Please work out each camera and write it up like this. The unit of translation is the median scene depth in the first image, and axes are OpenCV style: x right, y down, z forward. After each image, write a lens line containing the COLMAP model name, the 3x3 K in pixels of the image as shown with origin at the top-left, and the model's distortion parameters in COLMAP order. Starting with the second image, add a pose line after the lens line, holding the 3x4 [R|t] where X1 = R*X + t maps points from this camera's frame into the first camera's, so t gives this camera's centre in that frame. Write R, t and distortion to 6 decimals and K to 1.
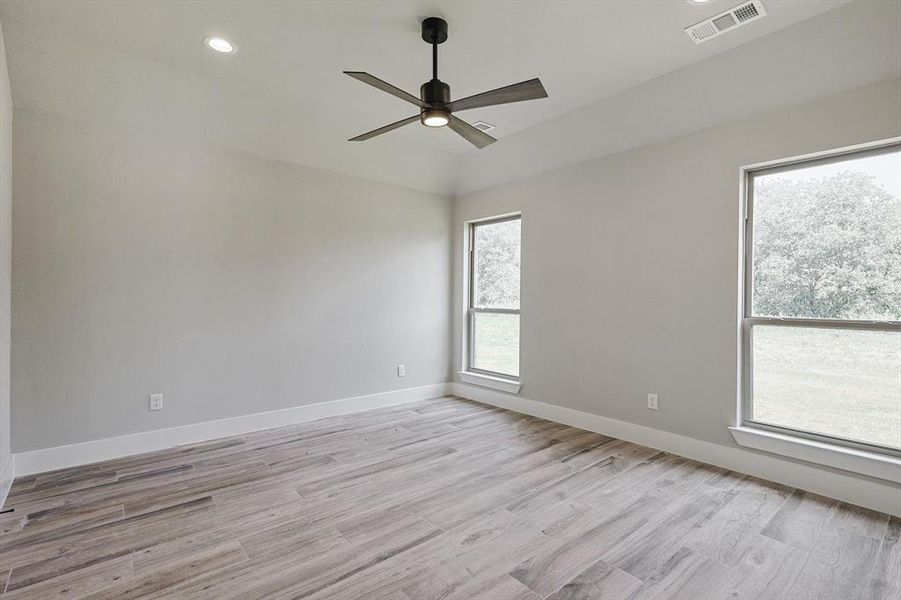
lens RADIAL K [[416.9, 0, 450.5], [0, 416.9, 298.8], [0, 0, 1]] dist [0.000283, 0.000033]
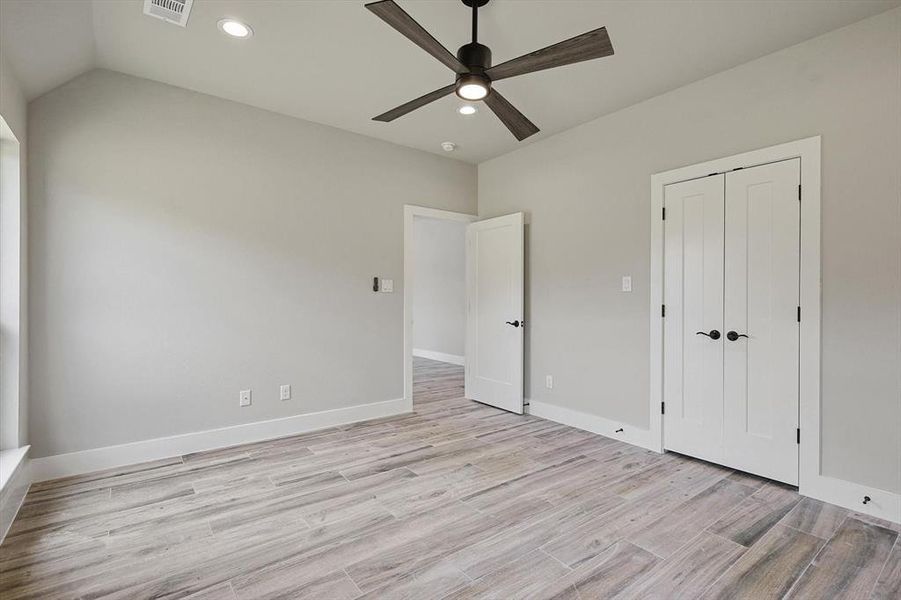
lens RADIAL K [[416.9, 0, 449.2], [0, 416.9, 299.7], [0, 0, 1]] dist [0.000283, 0.000033]
pose [[-0.998516, -0.011131, 0.053313, -0.039825], [-0.010894, 0.999929, 0.004733, -0.004500], [-0.053362, 0.004145, -0.998567, 2.068771]]
